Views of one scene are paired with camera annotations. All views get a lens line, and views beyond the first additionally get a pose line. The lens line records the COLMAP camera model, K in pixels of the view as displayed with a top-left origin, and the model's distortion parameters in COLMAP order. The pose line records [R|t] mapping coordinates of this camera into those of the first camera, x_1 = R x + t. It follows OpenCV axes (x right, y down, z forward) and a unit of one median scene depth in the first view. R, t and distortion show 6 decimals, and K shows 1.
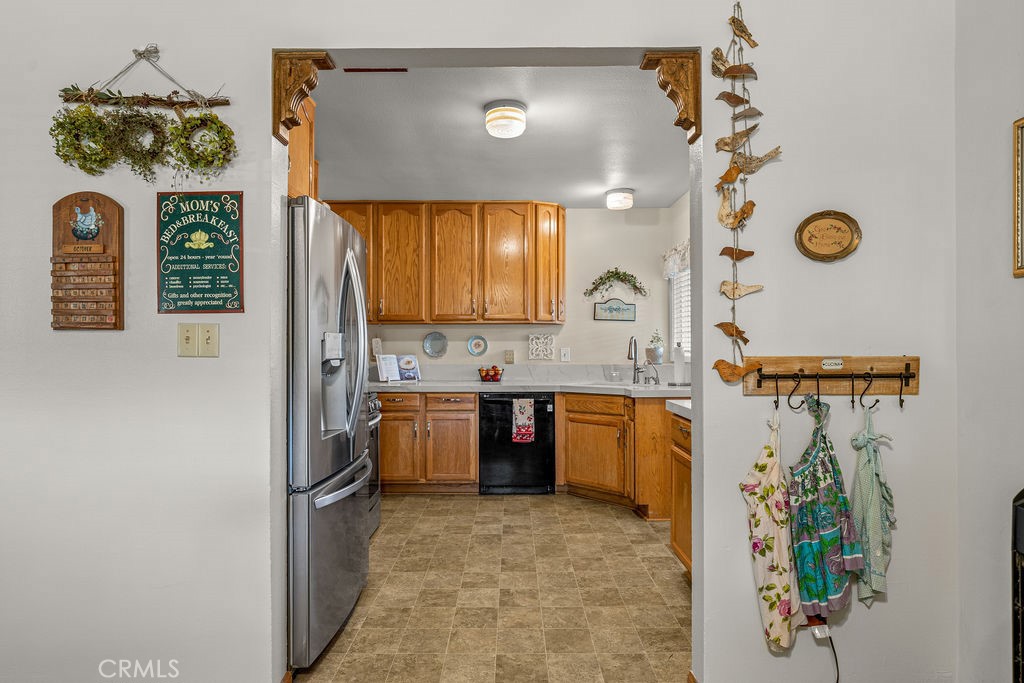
lens RADIAL K [[562.7, 0, 511.4], [0, 562.7, 342.8], [0, 0, 1]] dist [-0.003297, -0.000349]
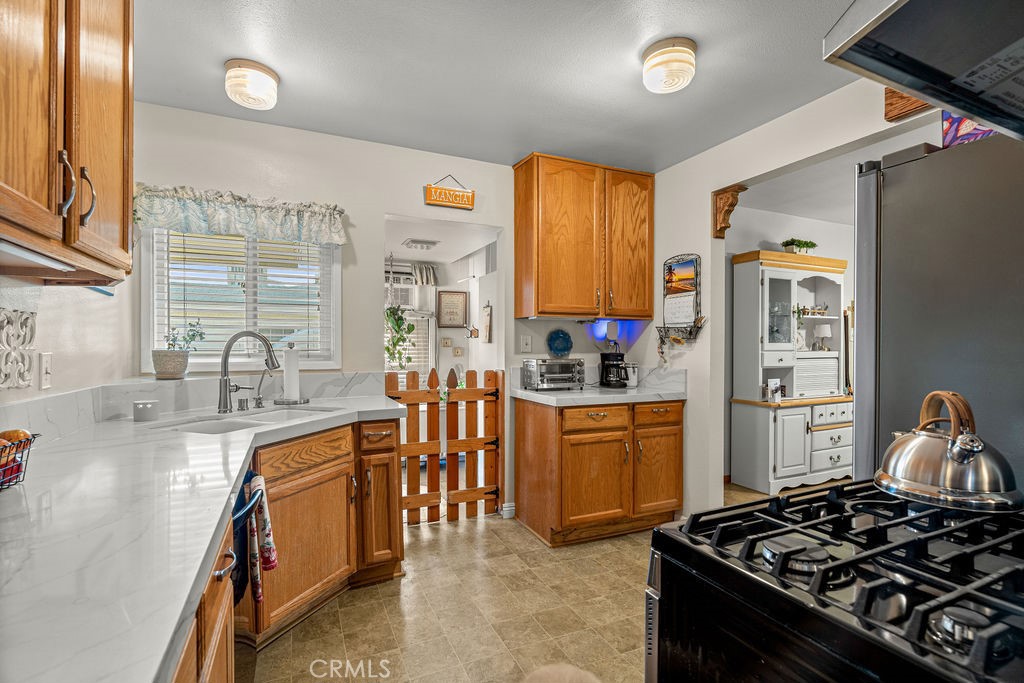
lens RADIAL K [[468.8, 0, 511.1], [0, 468.8, 351.9], [0, 0, 1]] dist [-0.002923, -0.000200]
pose [[-0.417307, -0.005467, 0.908749, -0.349934], [-0.008088, 0.999965, 0.002302, 0.007589], [-0.908730, -0.006390, -0.417337, 0.989460]]
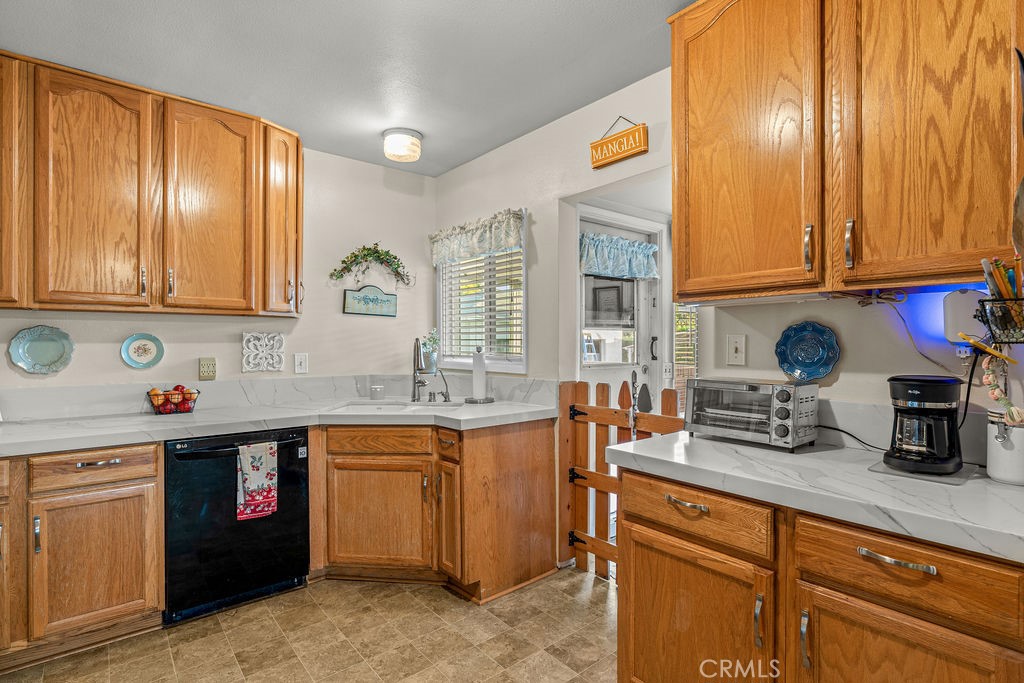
lens RADIAL K [[505.8, 0, 512.0], [0, 505.8, 341.5], [0, 0, 1]] dist [-0.002911, 0.000657]
pose [[0.771264, 0.002592, 0.636510, -0.111521], [-0.008776, 0.999940, 0.006561, -0.012827], [-0.636454, -0.010646, 0.771241, 0.429267]]
